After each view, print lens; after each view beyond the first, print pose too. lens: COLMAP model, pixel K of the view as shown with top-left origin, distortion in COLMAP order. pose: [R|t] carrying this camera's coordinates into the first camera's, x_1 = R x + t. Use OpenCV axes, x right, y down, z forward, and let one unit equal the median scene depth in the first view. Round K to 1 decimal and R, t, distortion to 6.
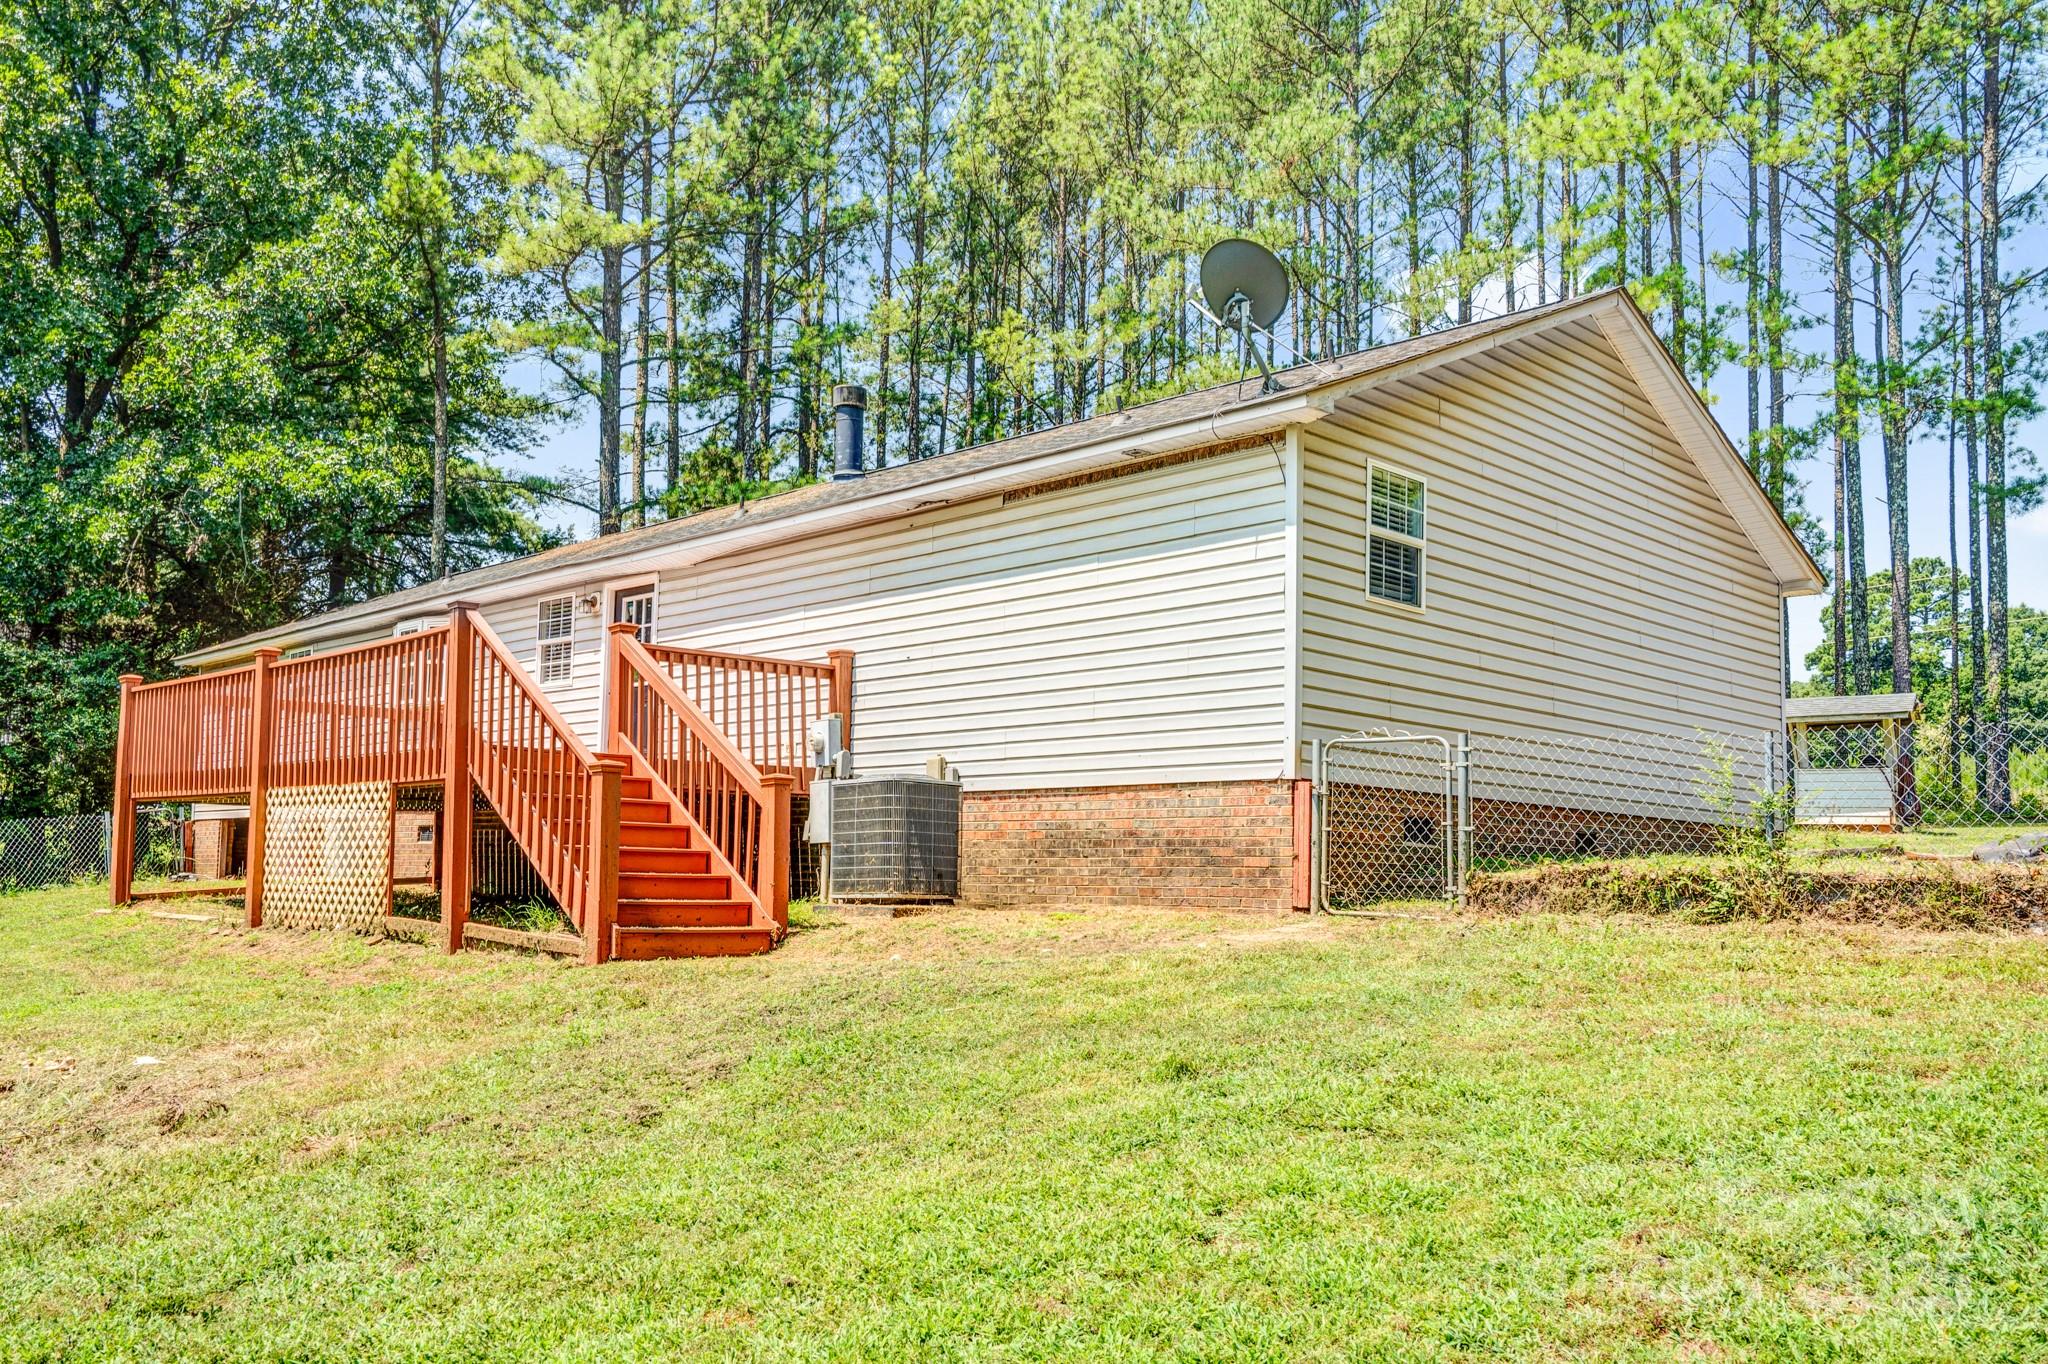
lens RADIAL K [[1673.2, 0, 1024.0], [0, 1673.2, 682.0], [0, 0, 1]] dist [0.002711, 0.000829]
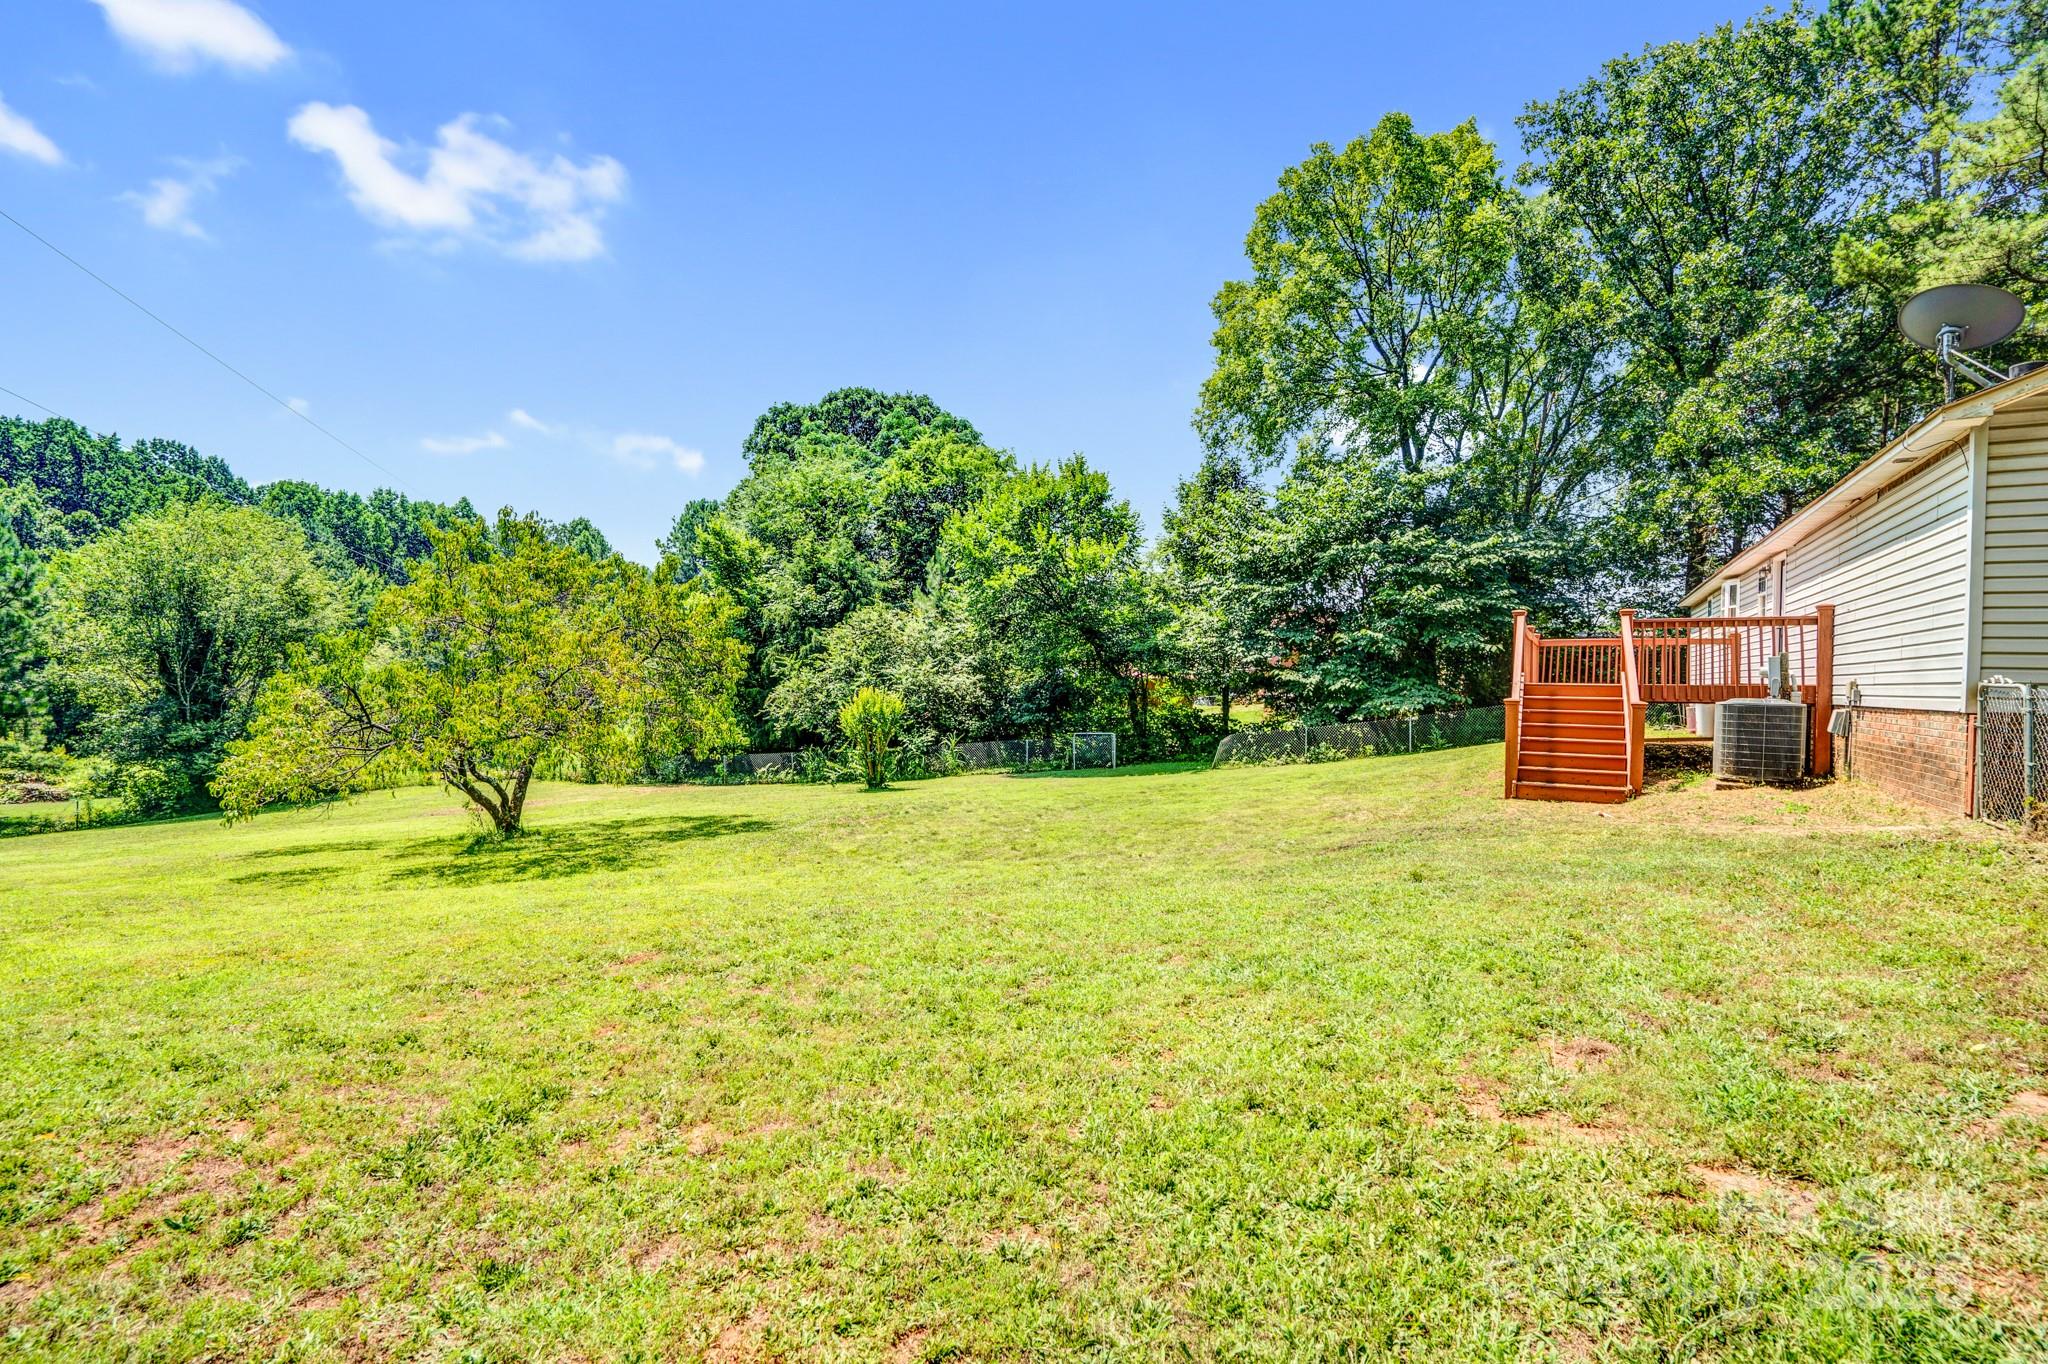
lens RADIAL K [[931.3, 0, 1007.2], [0, 931.3, 669.9], [0, 0, 1]] dist [-0.065032, 0.022863]
pose [[0.244819, -0.031803, -0.969047, 0.603450], [0.118247, 0.992981, -0.002715, -0.056838], [0.962331, -0.113922, 0.246861, 0.113820]]
